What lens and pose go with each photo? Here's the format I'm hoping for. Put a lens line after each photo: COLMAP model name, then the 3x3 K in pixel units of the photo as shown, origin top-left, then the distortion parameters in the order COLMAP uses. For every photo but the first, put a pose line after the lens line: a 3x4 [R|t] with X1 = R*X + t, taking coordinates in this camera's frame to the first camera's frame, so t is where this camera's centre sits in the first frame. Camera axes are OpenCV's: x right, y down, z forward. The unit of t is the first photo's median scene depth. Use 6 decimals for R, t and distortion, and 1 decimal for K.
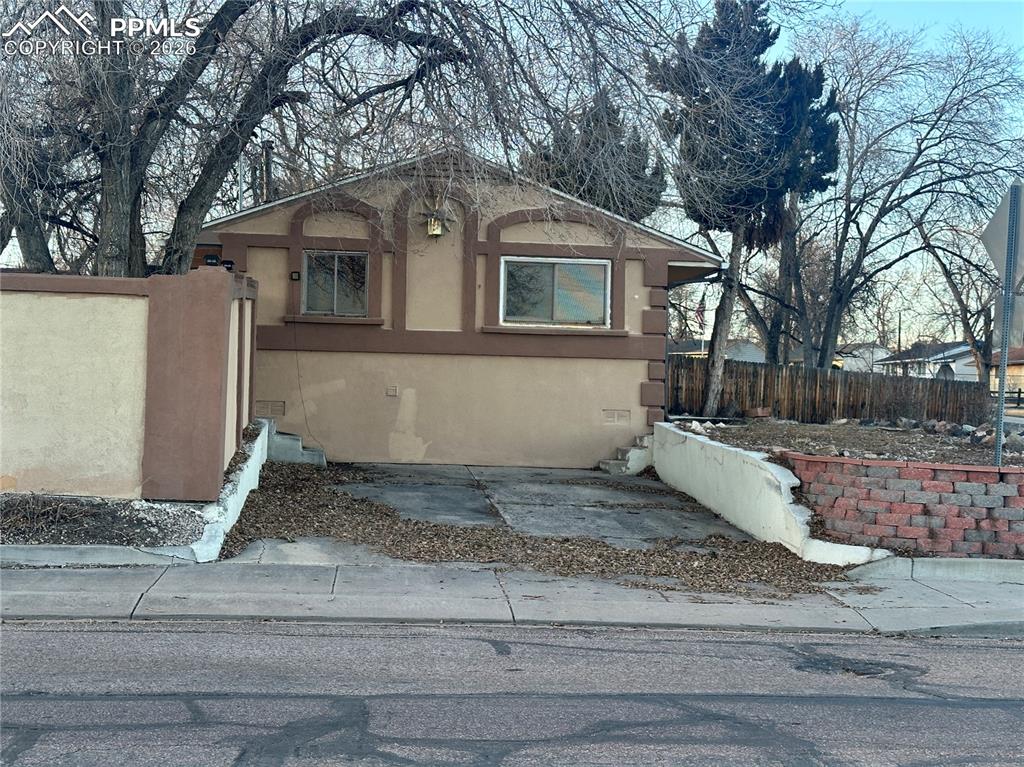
lens RADIAL K [[1448.4, 0, 511.9], [0, 1448.4, 375.8], [0, 0, 1]] dist [0.155139, 0.000000]
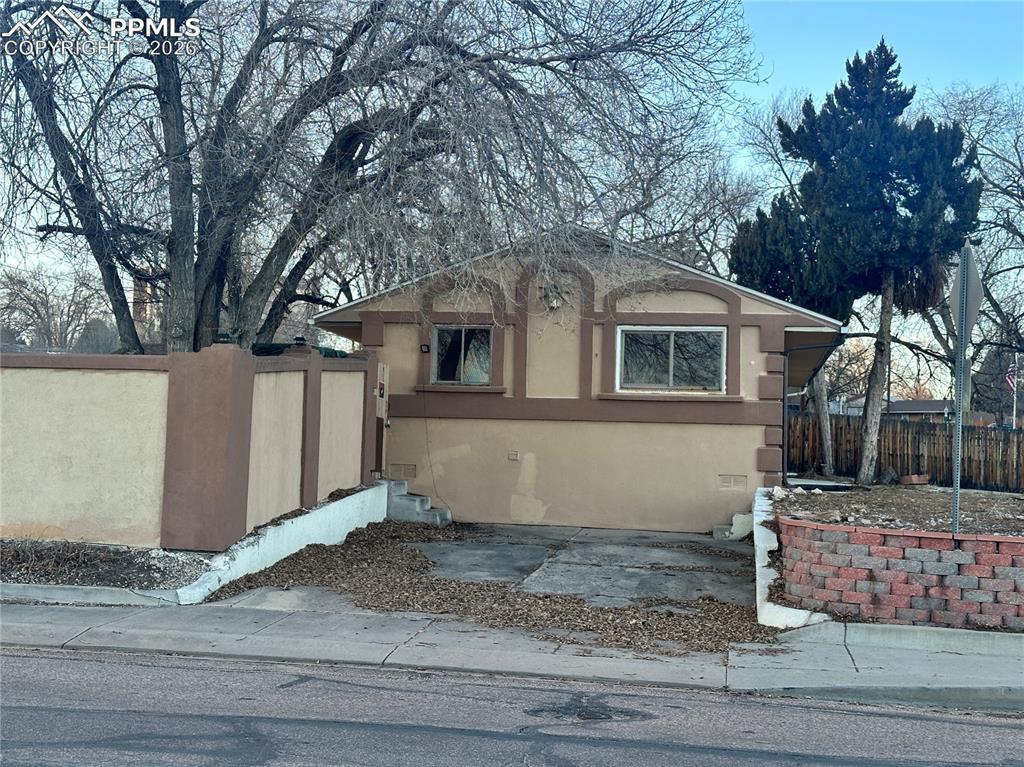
lens RADIAL K [[1448.4, 0, 512.6], [0, 1448.4, 388.9], [0, 0, 1]] dist [0.155139, 0.000000]
pose [[0.959215, -0.010374, -0.282487, 0.271977], [-0.000267, 0.999293, -0.037605, 0.002209], [0.282678, 0.036146, 0.958534, -0.018958]]
